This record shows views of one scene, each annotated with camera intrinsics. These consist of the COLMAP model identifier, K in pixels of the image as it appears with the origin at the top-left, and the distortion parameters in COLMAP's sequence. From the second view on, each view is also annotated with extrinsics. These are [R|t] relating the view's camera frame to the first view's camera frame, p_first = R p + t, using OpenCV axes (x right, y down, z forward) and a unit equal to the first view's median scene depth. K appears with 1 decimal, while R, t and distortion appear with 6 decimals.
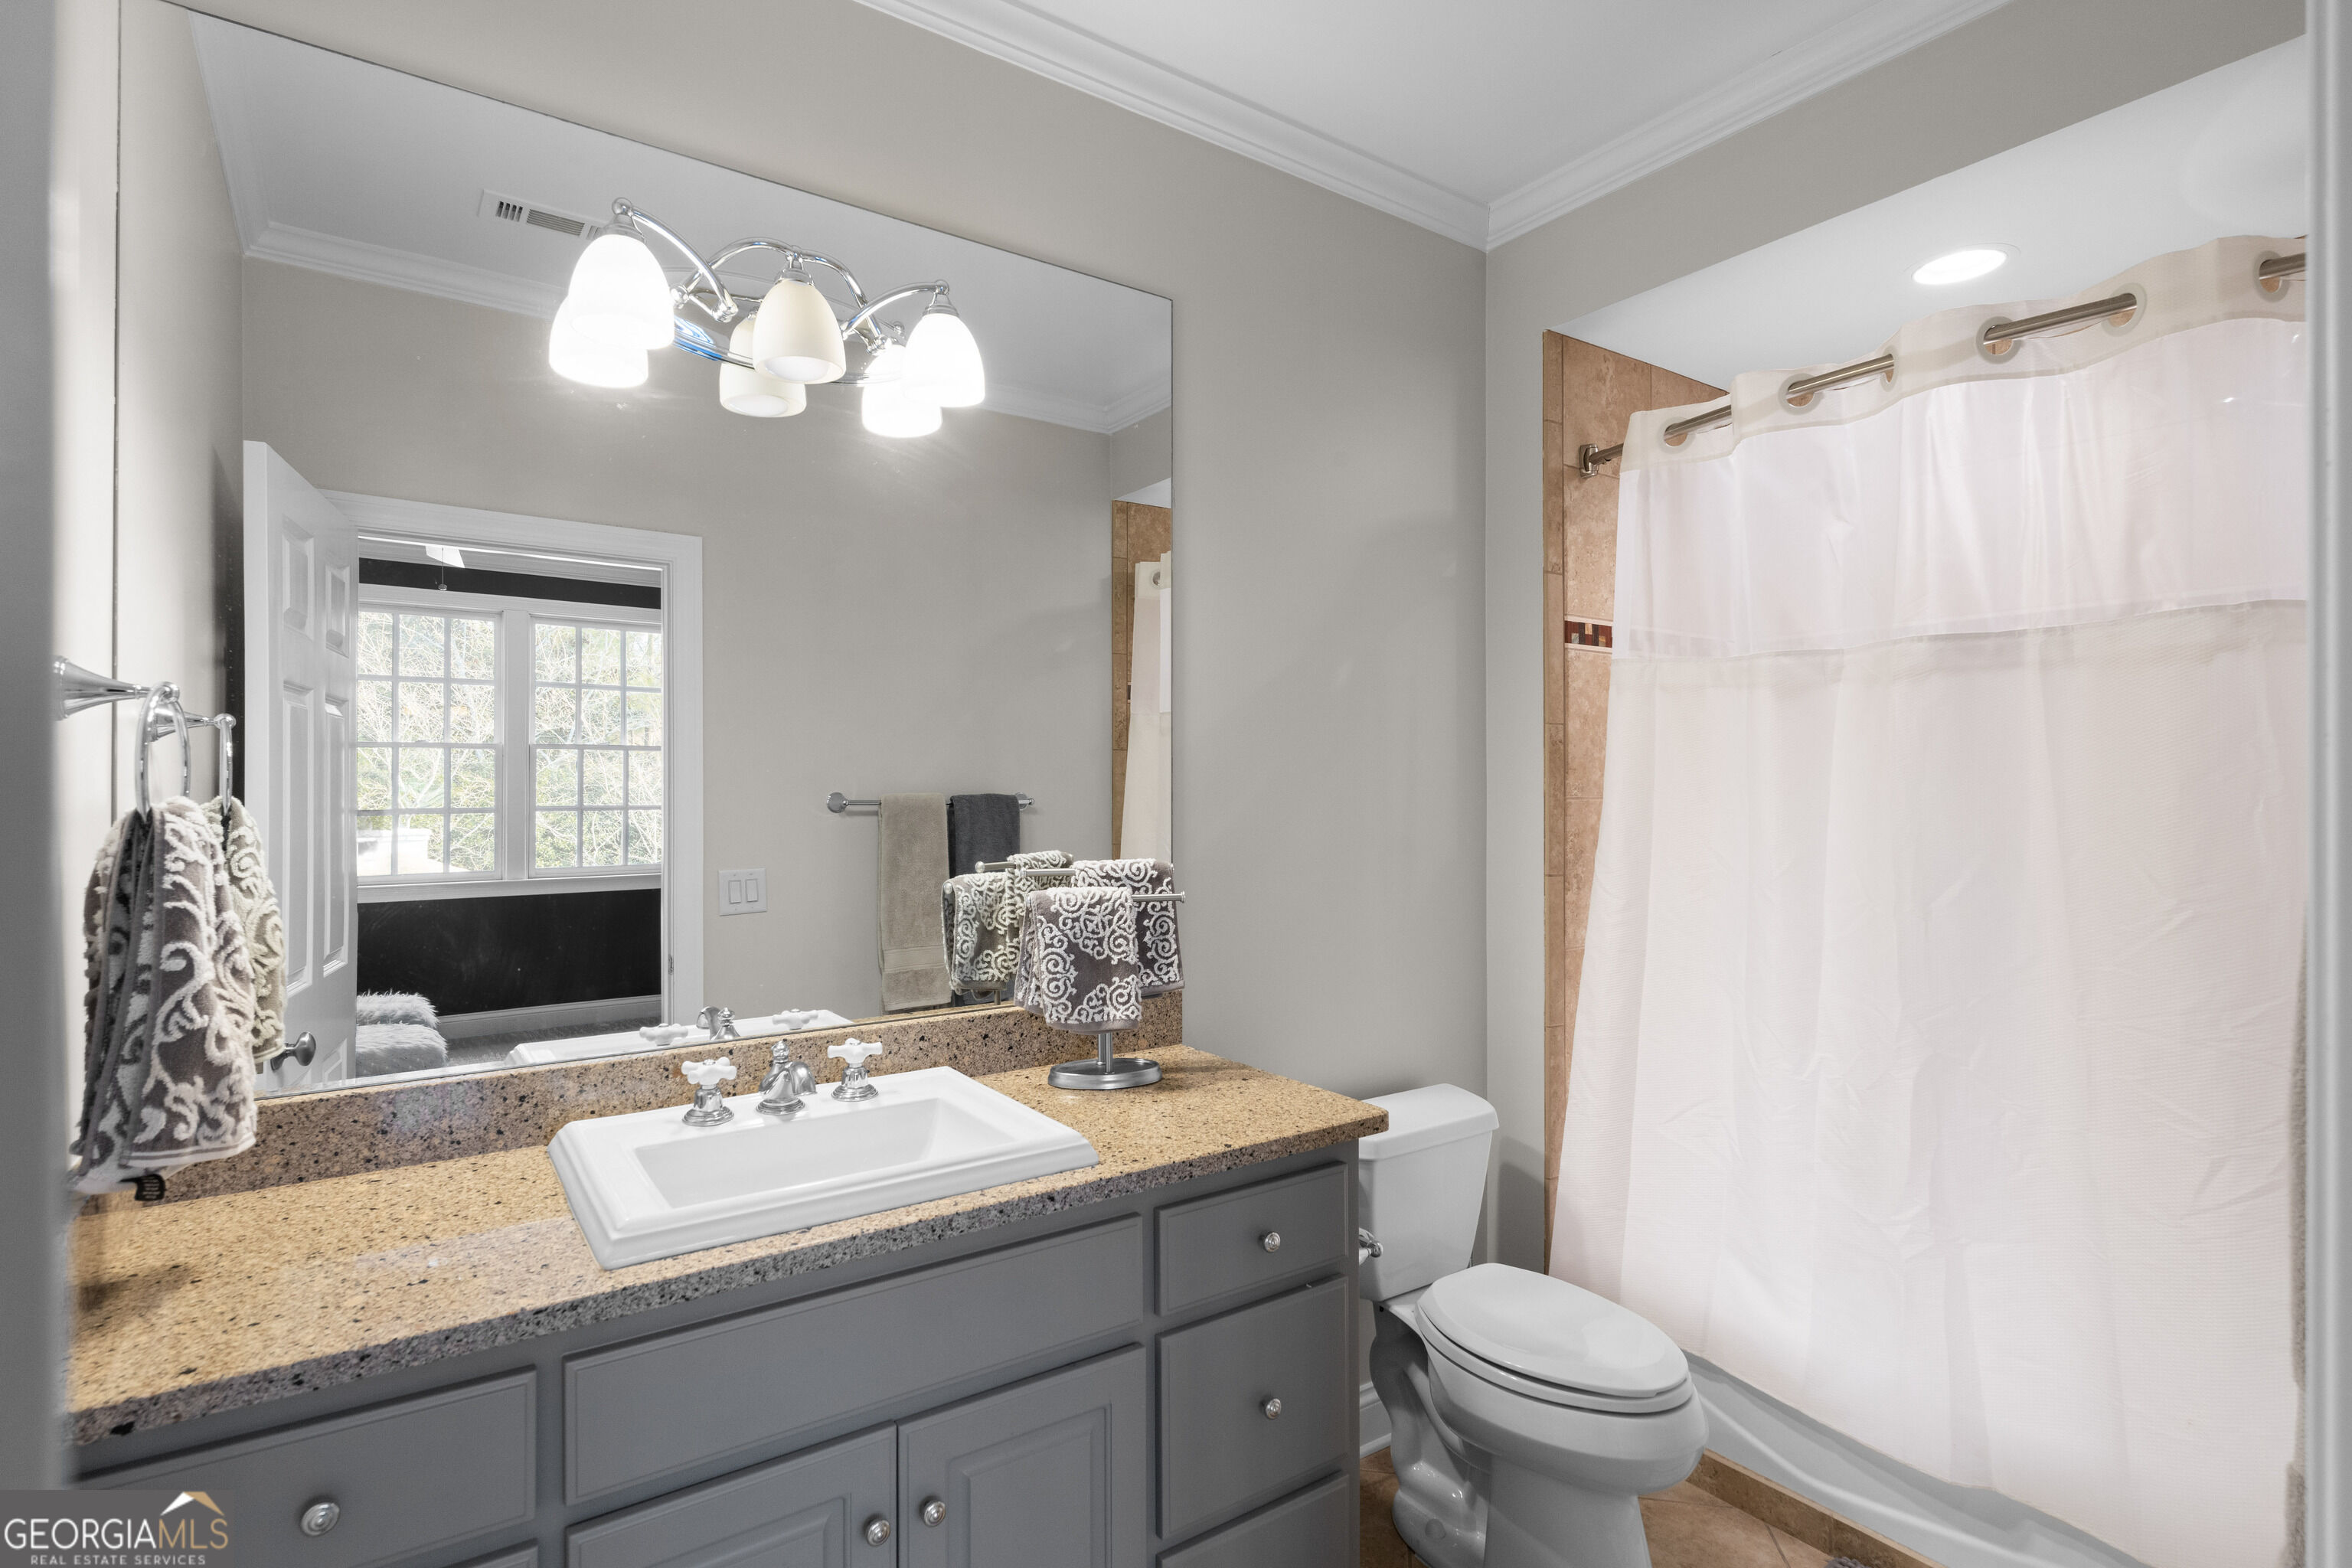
lens RADIAL K [[1171.1, 0, 1176.0], [0, 1171.1, 784.0], [0, 0, 1]] dist [-0.000528, -0.000128]
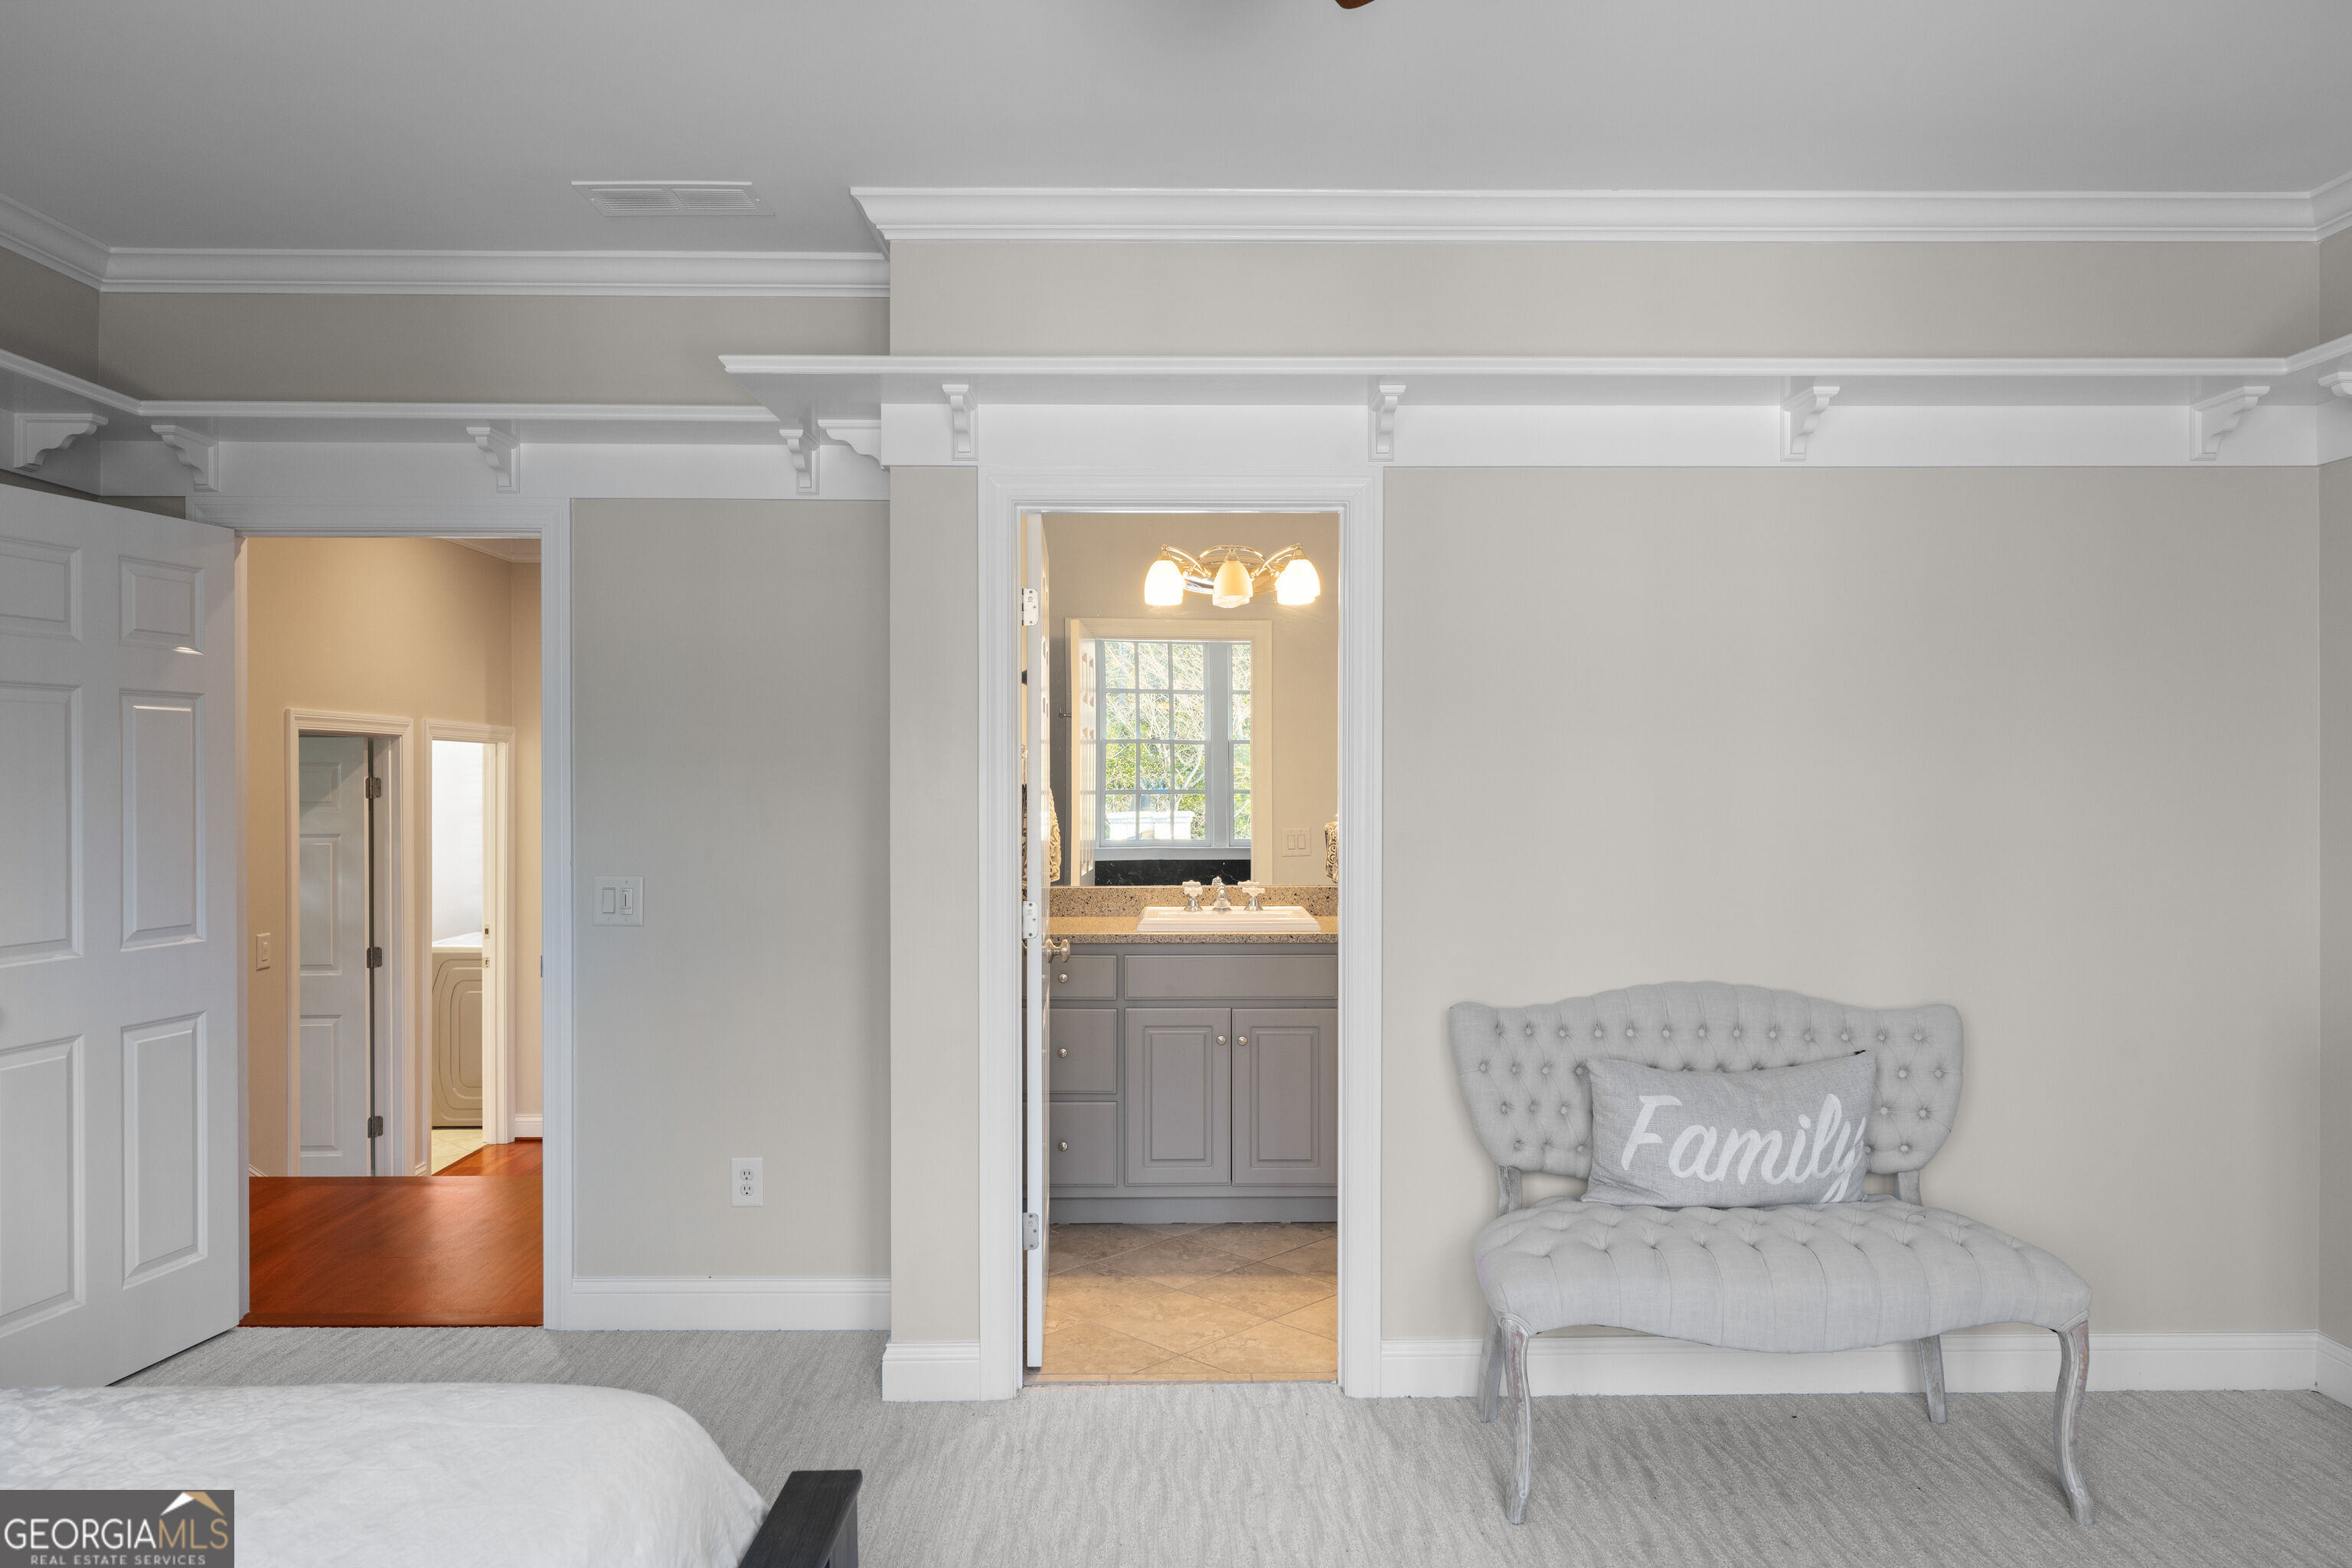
lens RADIAL K [[1574.1, 0, 1176.0], [0, 1574.1, 784.0], [0, 0, 1]] dist [-0.001108, -0.001326]
pose [[0.826592, 0.004349, -0.562784, 1.335329], [0.001425, 0.999951, 0.009820, -0.014987], [0.562799, -0.008919, 0.826545, -1.641239]]
